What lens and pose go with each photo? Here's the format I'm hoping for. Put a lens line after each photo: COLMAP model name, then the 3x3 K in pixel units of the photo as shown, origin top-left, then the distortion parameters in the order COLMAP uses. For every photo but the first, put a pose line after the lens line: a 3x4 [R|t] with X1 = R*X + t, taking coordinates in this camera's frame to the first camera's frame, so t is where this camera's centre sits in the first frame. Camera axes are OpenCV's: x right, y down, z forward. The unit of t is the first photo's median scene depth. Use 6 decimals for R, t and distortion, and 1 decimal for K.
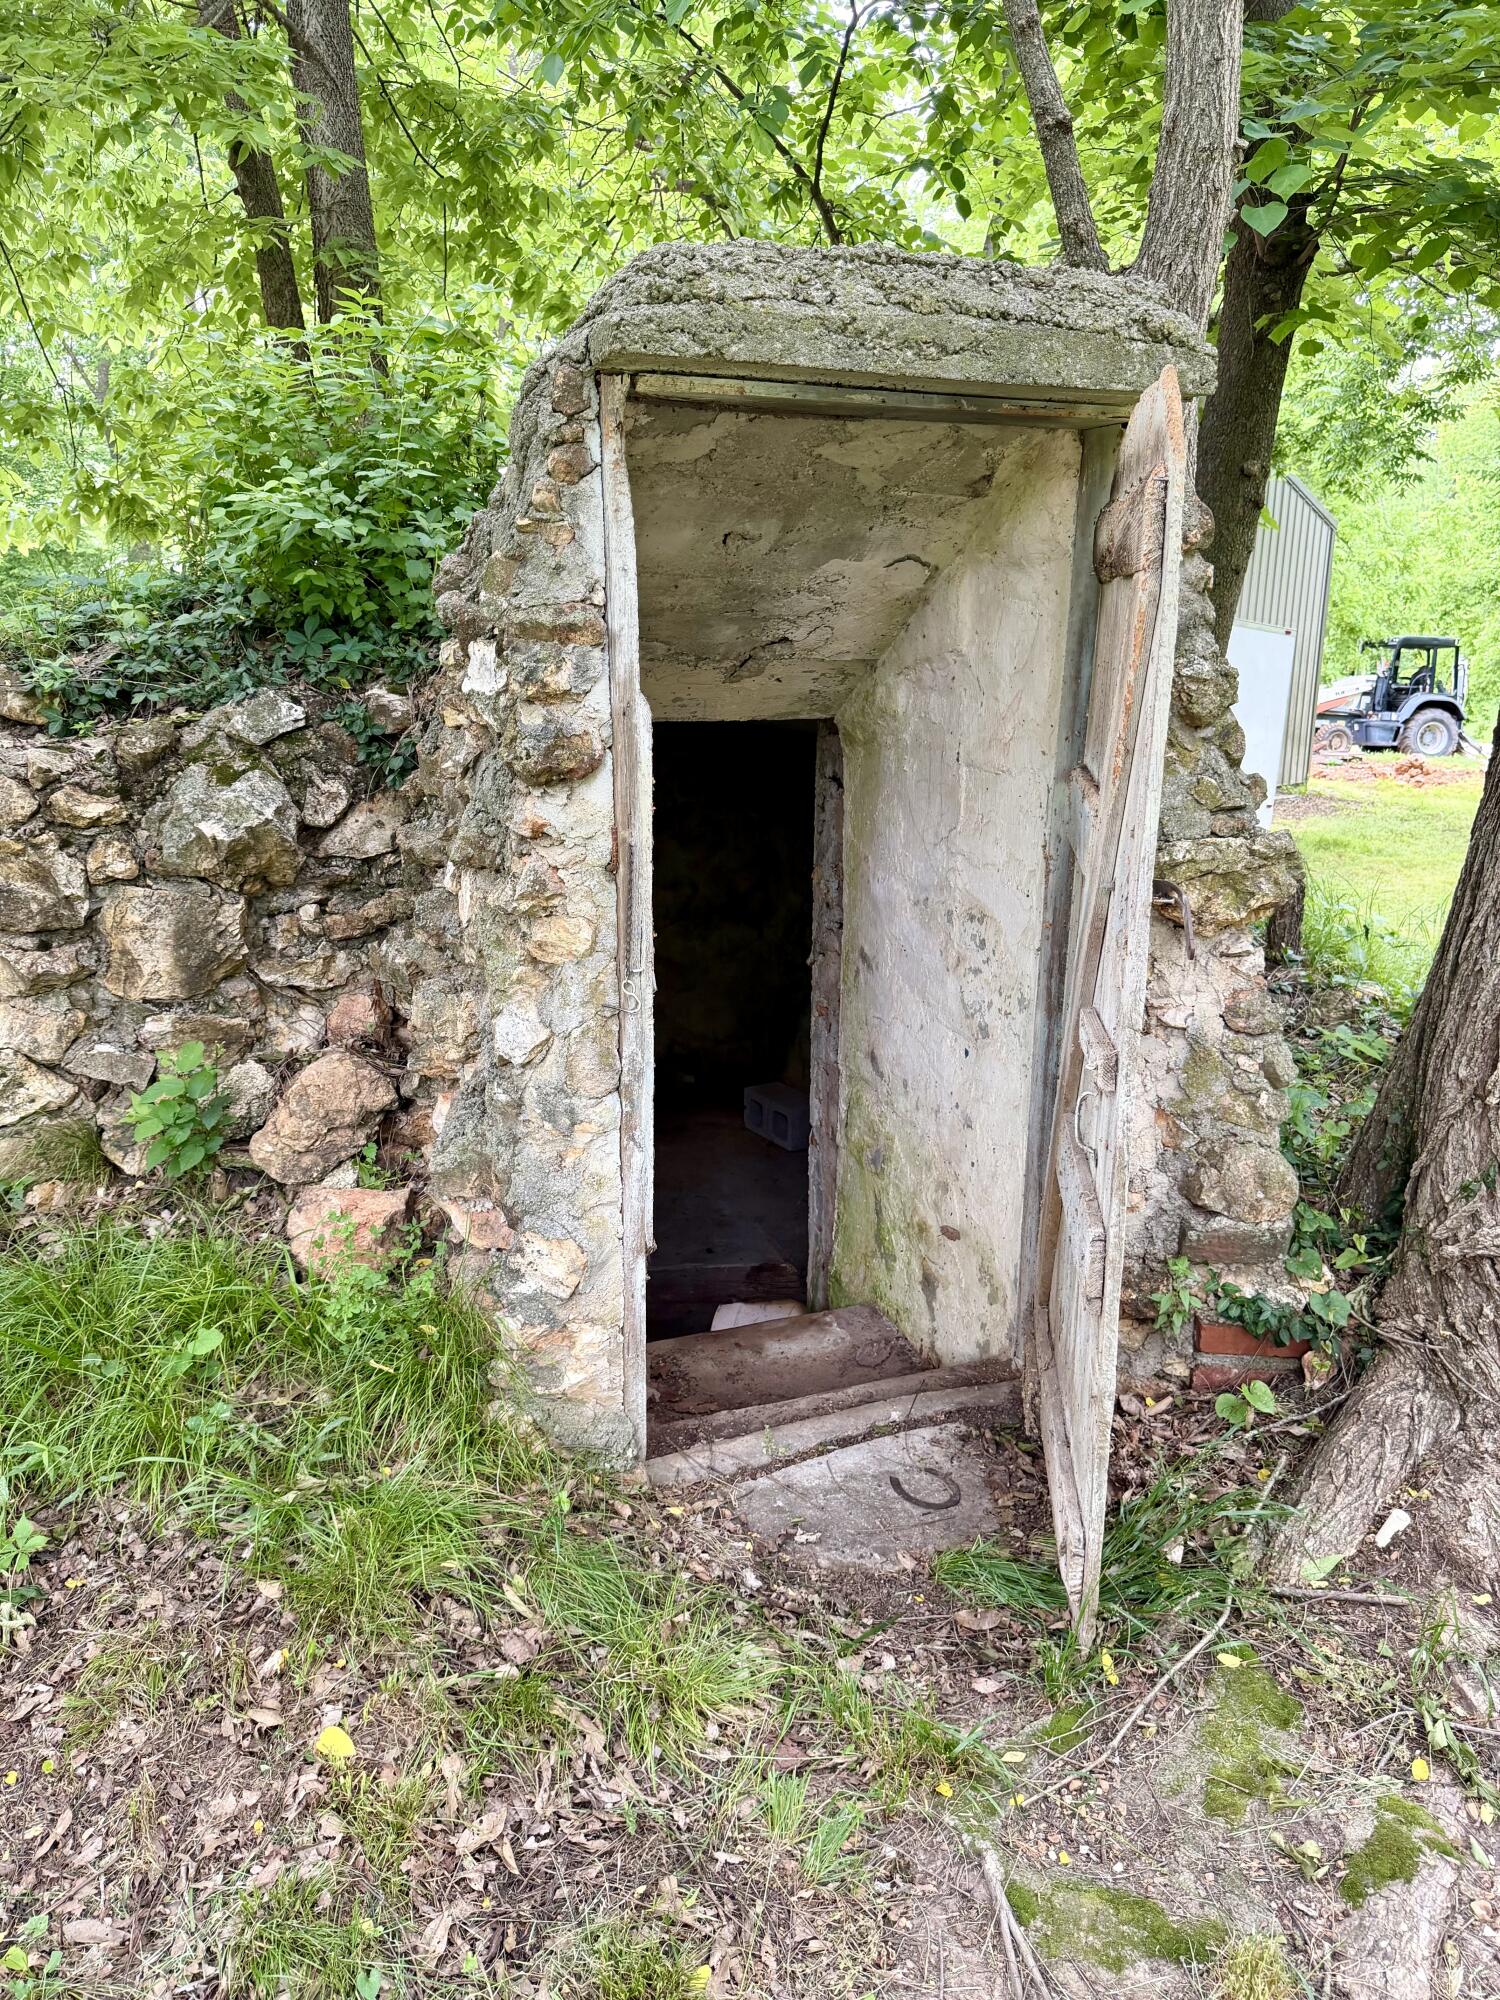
lens RADIAL K [[1415.5, 0, 735.1], [0, 1415.5, 987.9], [0, 0, 1]] dist [0.043353, -0.044585]
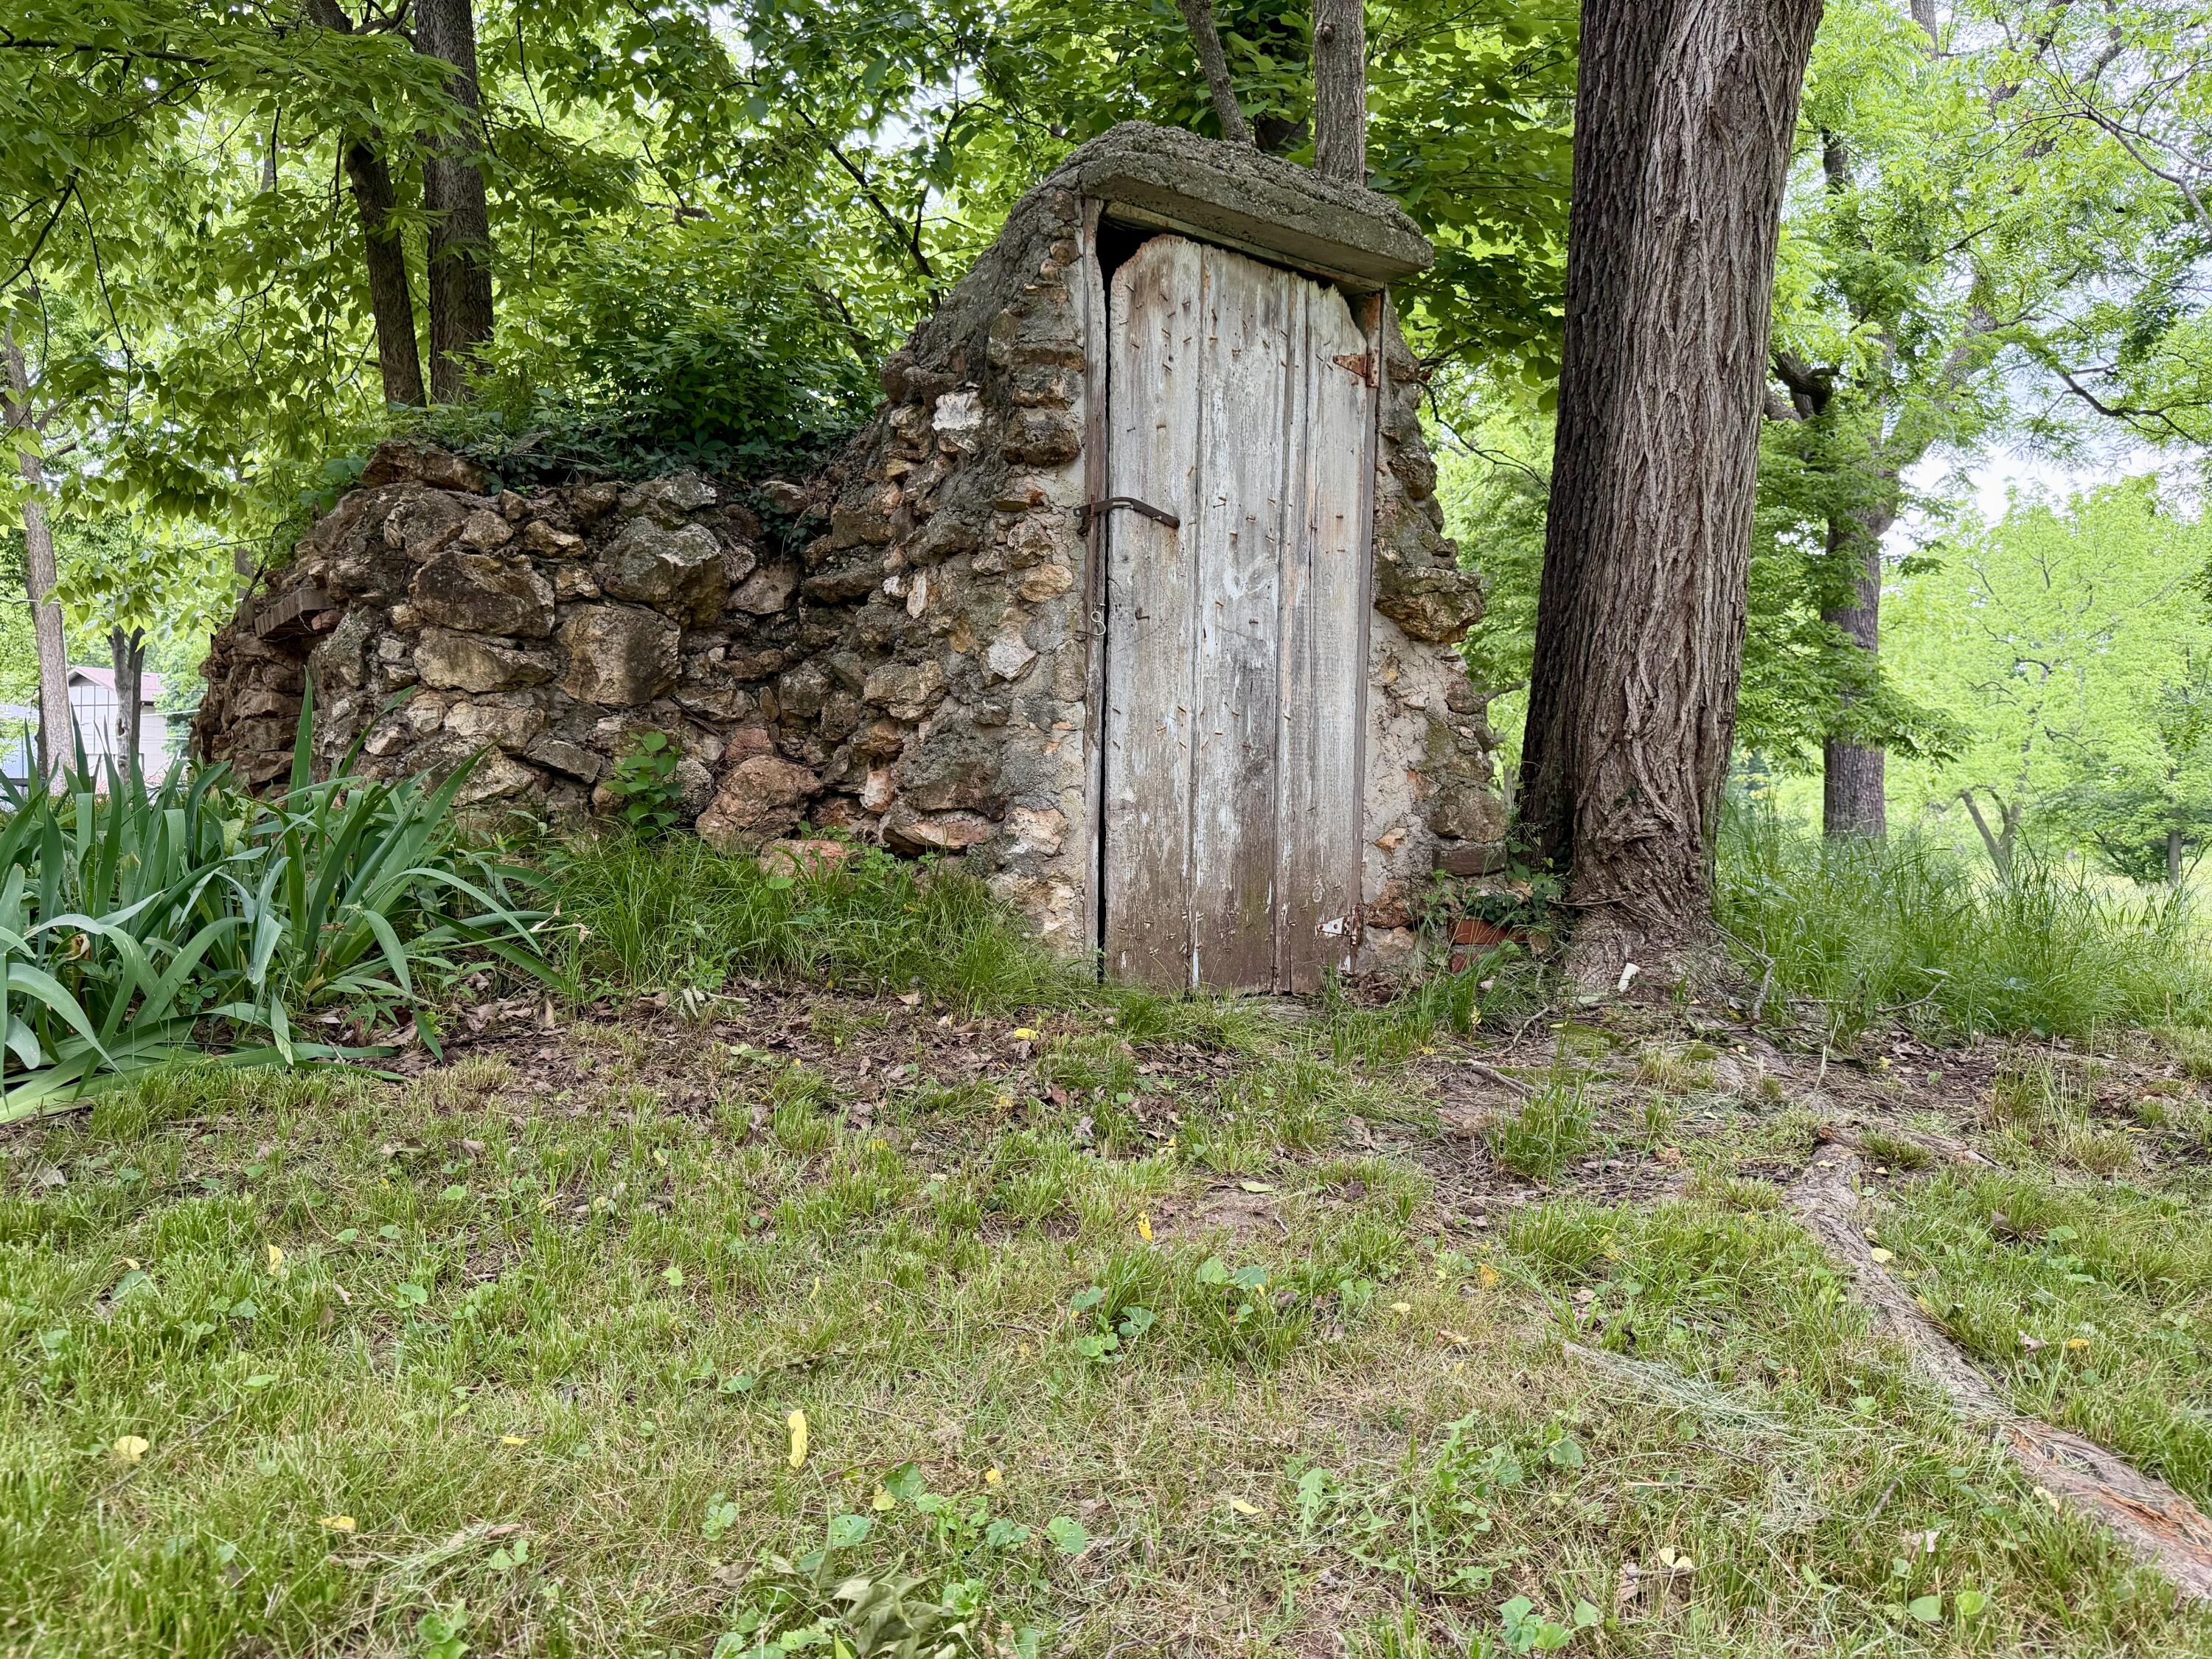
lens RADIAL K [[1565.6, 0, 1121.3], [0, 1565.6, 840.5], [0, 0, 1]] dist [0.043353, -0.044585]
pose [[0.947636, -0.001247, 0.319349, -0.429558], [0.072068, 0.975031, -0.210048, 0.425257], [-0.311113, 0.222064, 0.924065, -0.292675]]
